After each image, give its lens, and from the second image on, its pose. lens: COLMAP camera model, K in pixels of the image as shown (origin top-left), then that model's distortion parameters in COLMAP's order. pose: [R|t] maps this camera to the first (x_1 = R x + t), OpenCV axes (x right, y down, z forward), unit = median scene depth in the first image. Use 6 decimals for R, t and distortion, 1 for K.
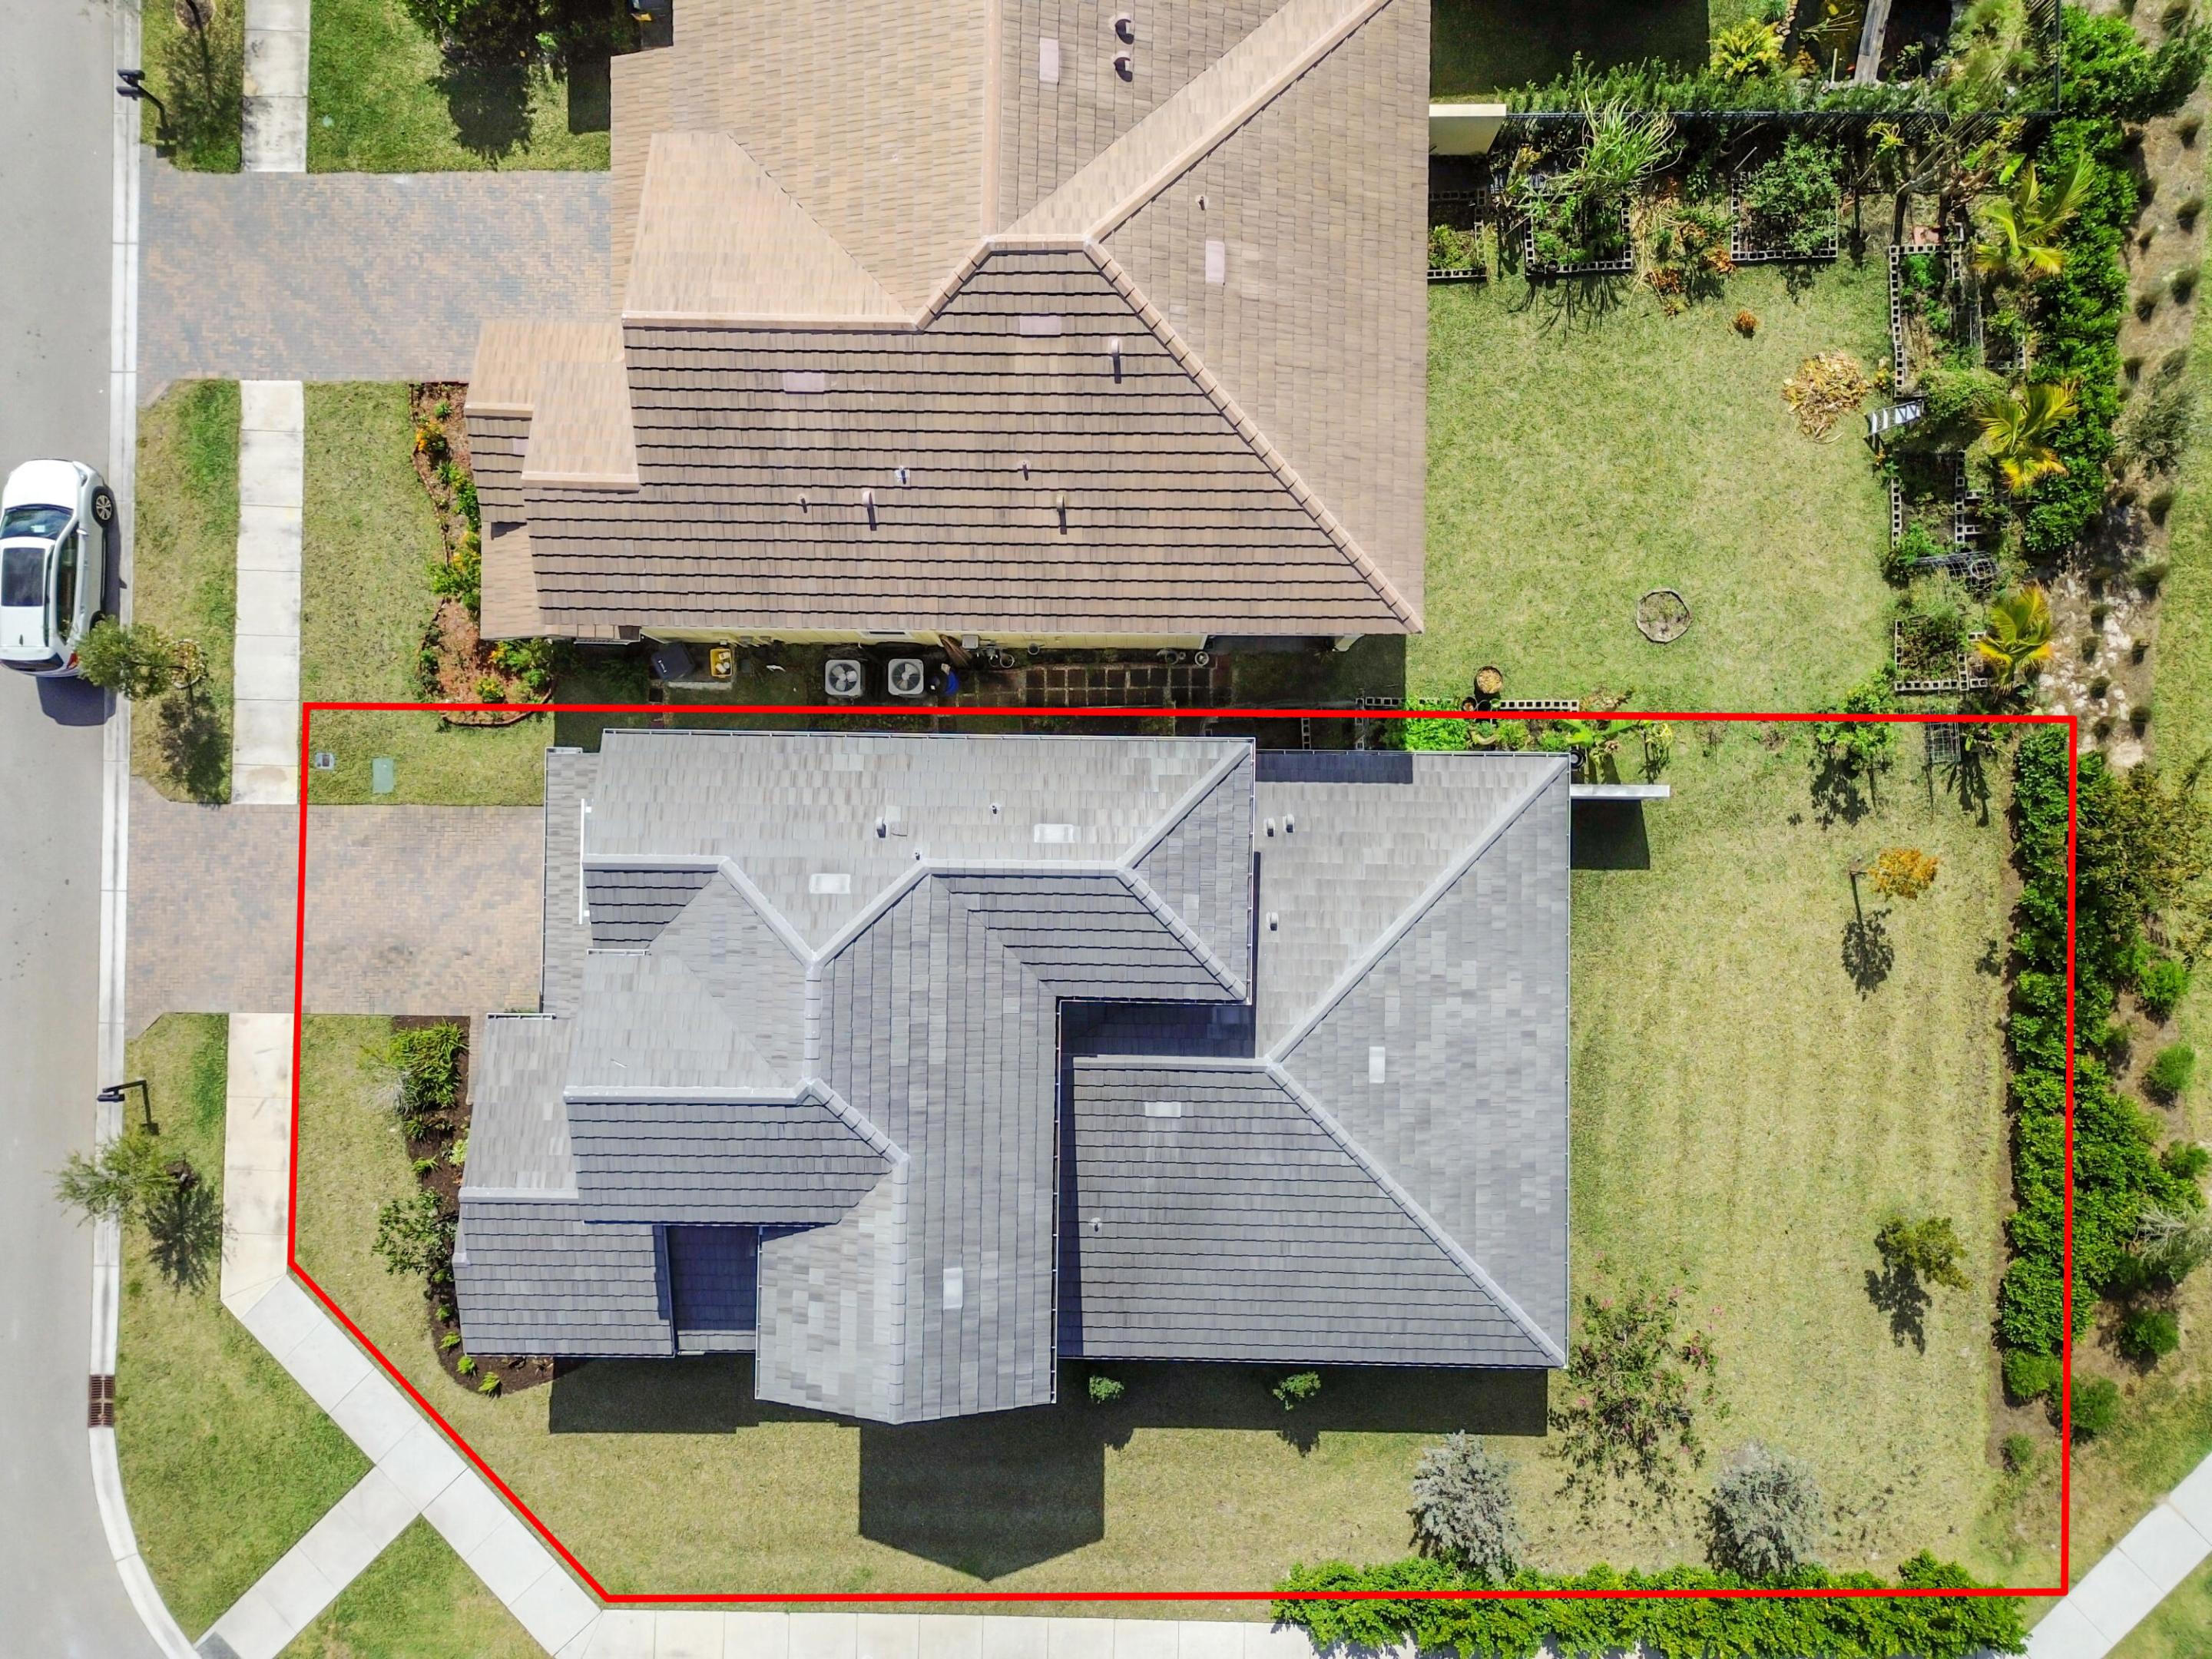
lens RADIAL K [[1623.6, 0, 1106.0], [0, 1623.6, 829.5], [0, 0, 1]] dist [0.058423, -0.045981]
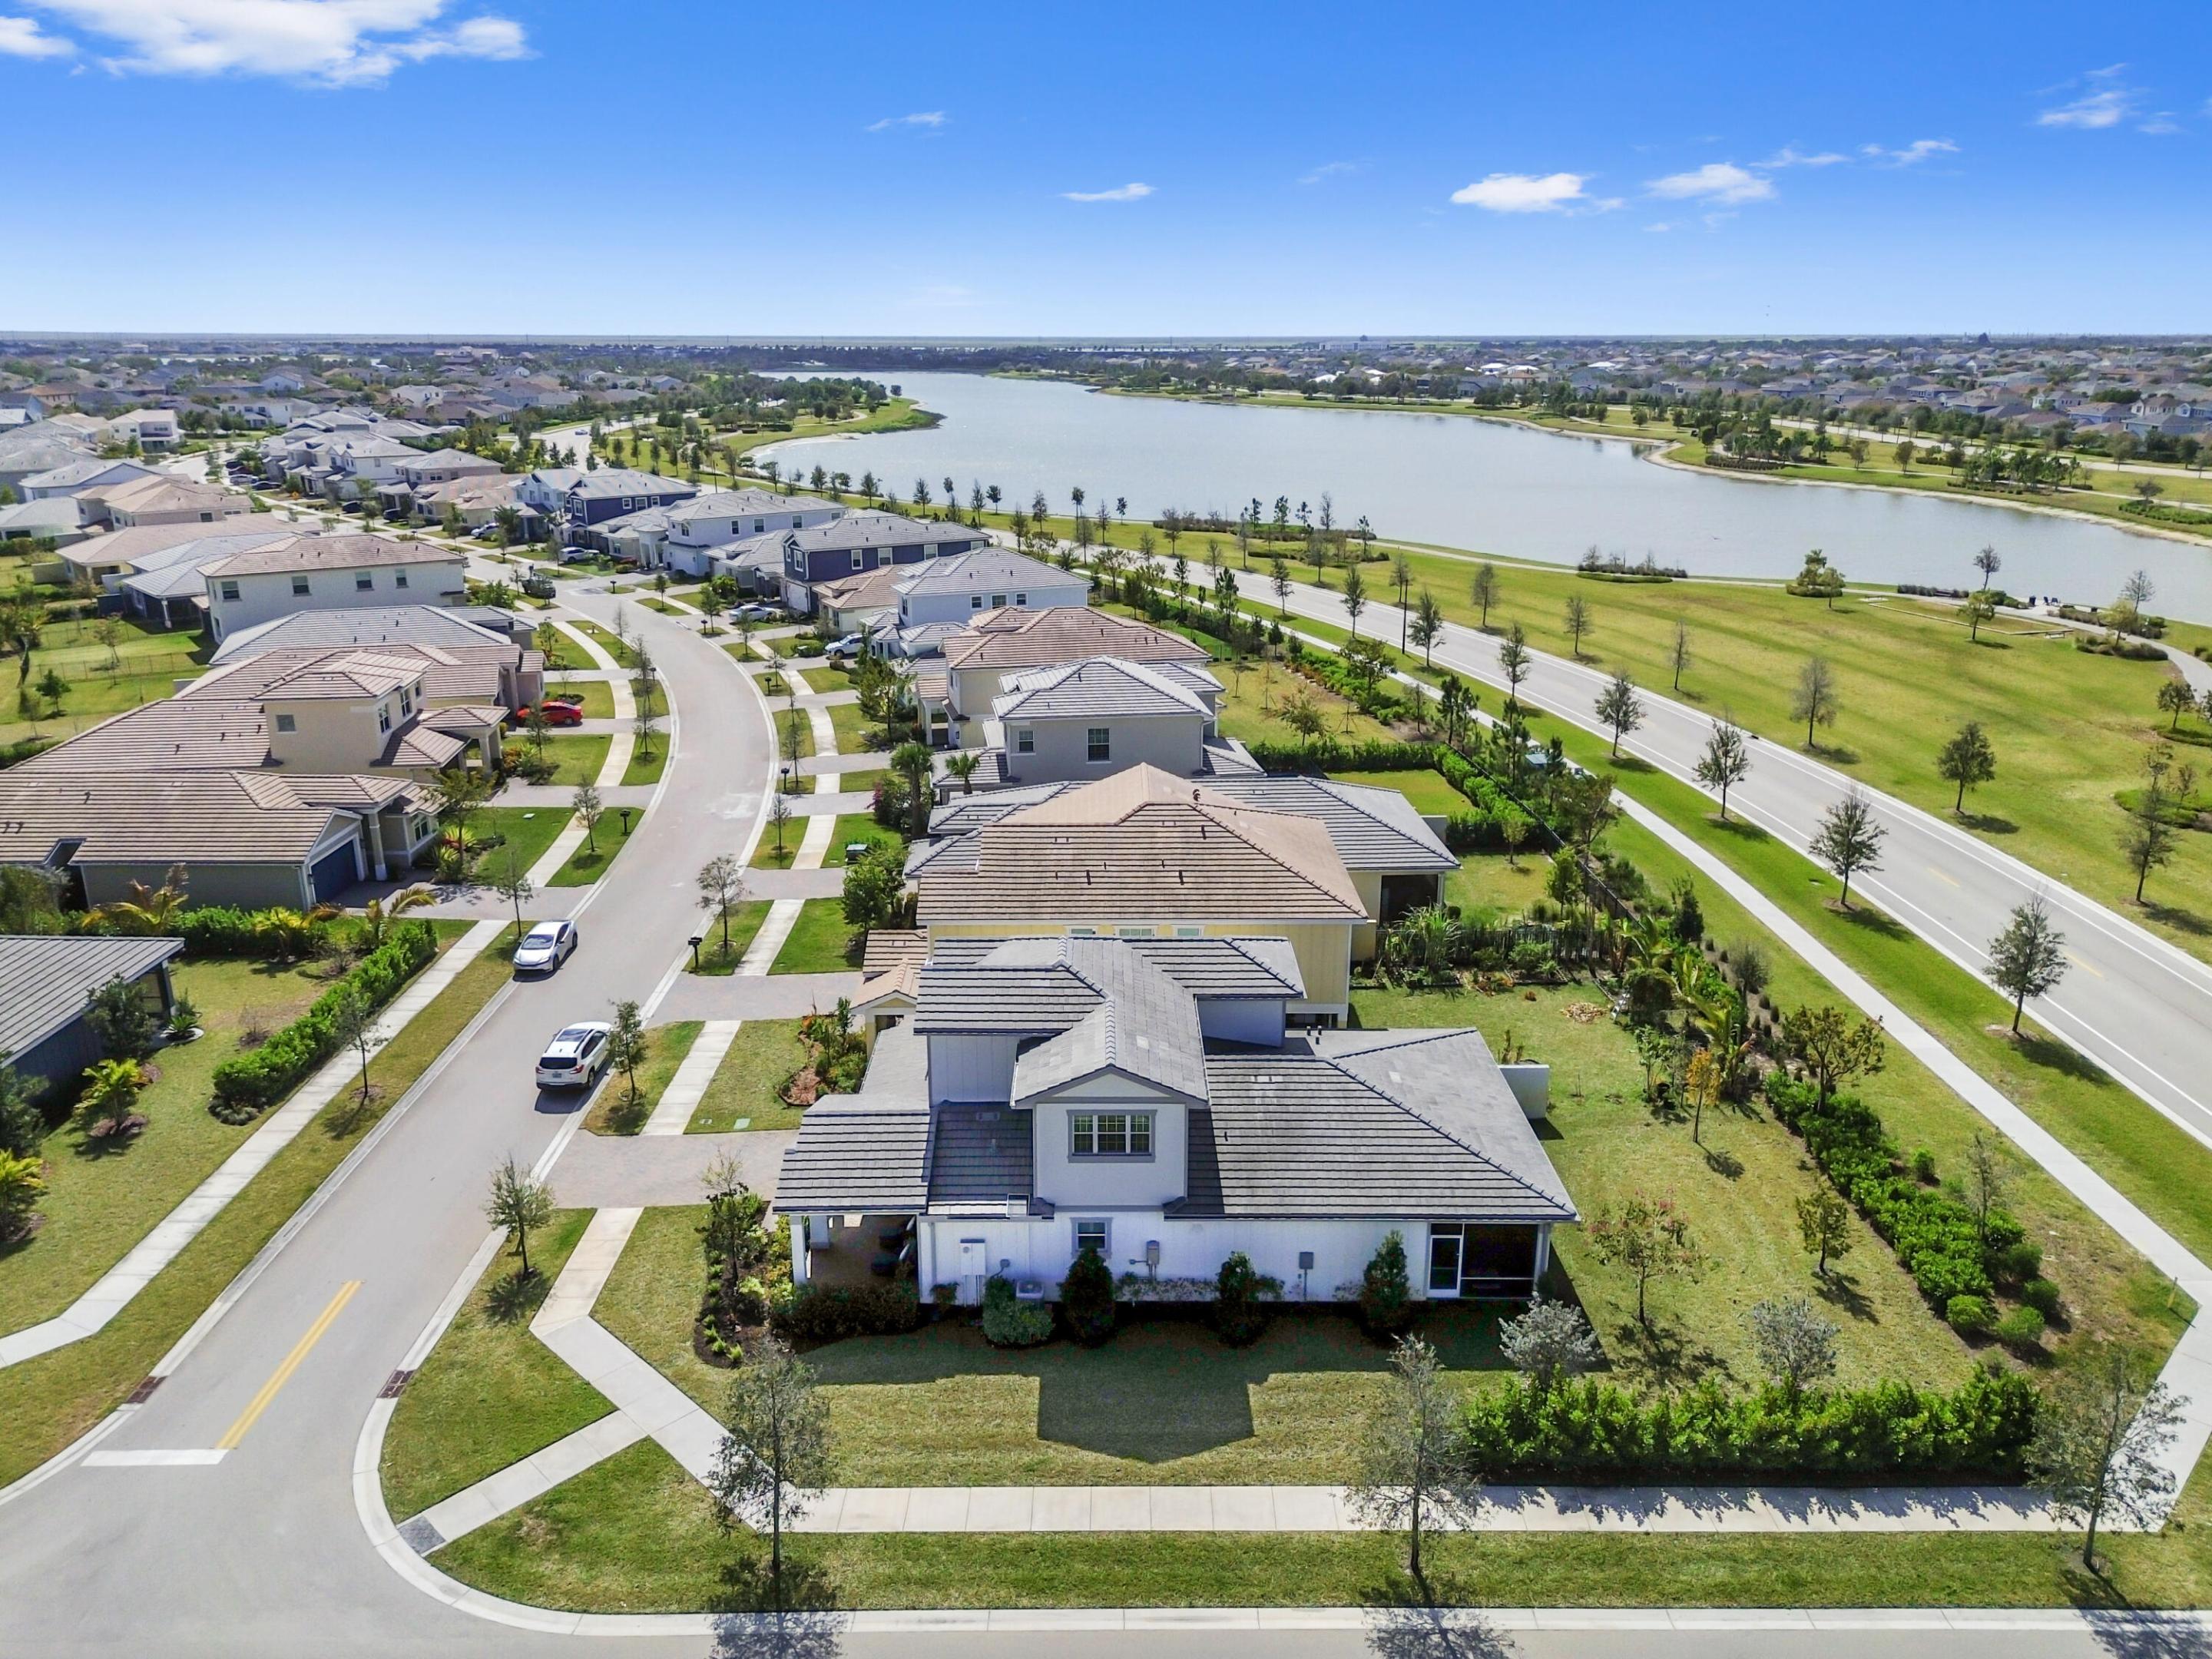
lens RADIAL K [[1623.6, 0, 1106.0], [0, 1623.6, 829.5], [0, 0, 1]] dist [0.058423, -0.045981]
pose [[0.999740, 0.011149, 0.019888, -0.130536], [0.015544, 0.304890, -0.952261, 1.377297], [-0.016680, 0.952322, 0.304637, 0.258201]]
